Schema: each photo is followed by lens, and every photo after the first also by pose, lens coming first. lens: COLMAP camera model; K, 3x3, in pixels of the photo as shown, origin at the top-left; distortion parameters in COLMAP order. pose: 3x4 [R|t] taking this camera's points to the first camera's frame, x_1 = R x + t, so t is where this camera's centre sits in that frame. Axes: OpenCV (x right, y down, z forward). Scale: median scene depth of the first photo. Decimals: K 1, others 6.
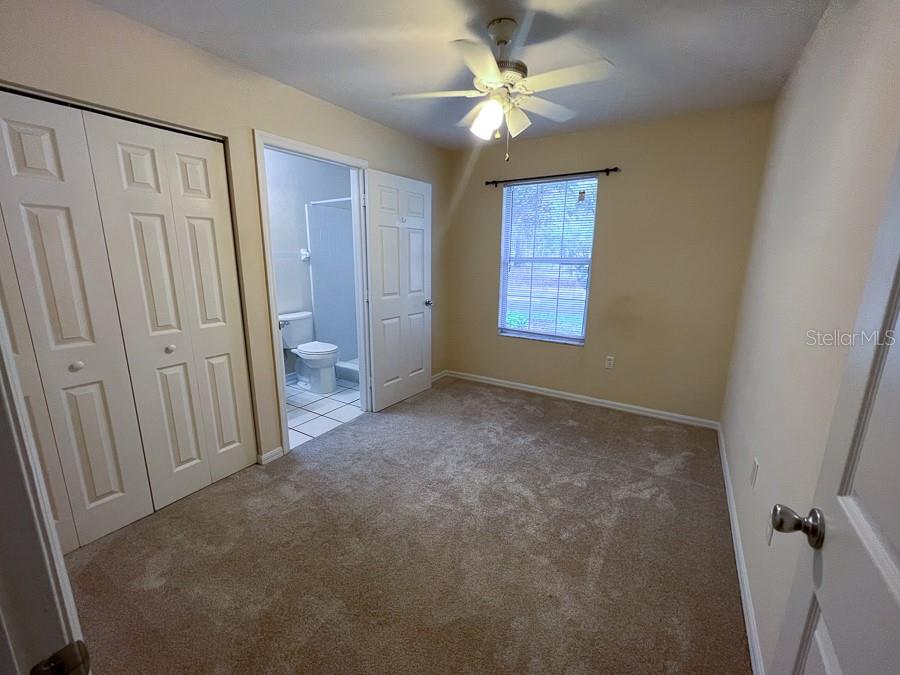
lens RADIAL K [[385.1, 0, 446.5], [0, 385.1, 340.4], [0, 0, 1]] dist [-0.002357, 0.000793]
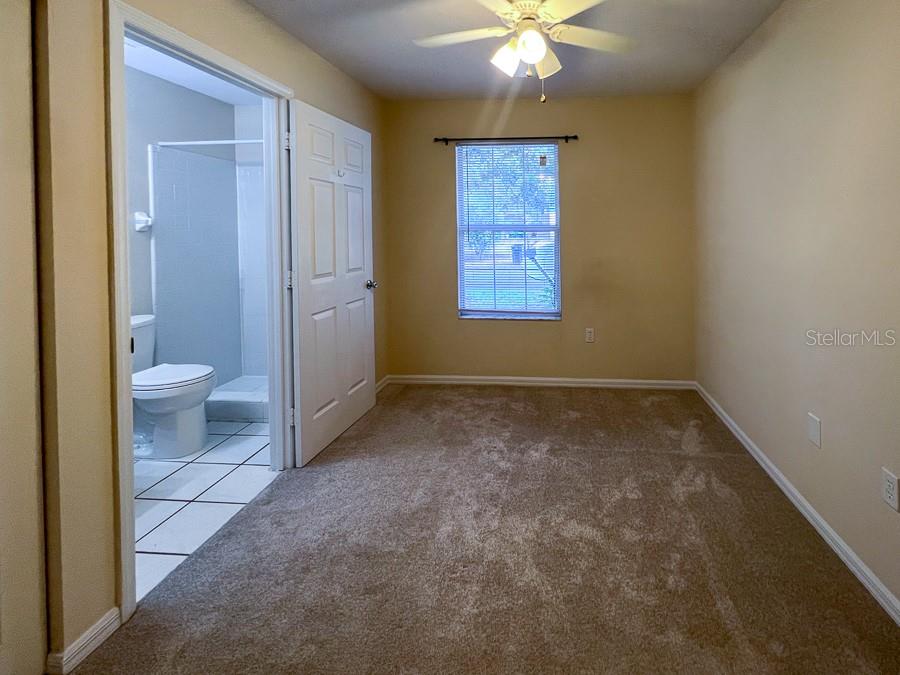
lens RADIAL K [[385.1, 0, 442.0], [0, 385.1, 241.4], [0, 0, 1]] dist [-0.002357, 0.000793]
pose [[0.875981, -0.011246, 0.482215, -0.298995], [0.112864, 0.976754, -0.182246, -0.030849], [-0.468955, 0.214069, 0.856887, 0.308669]]
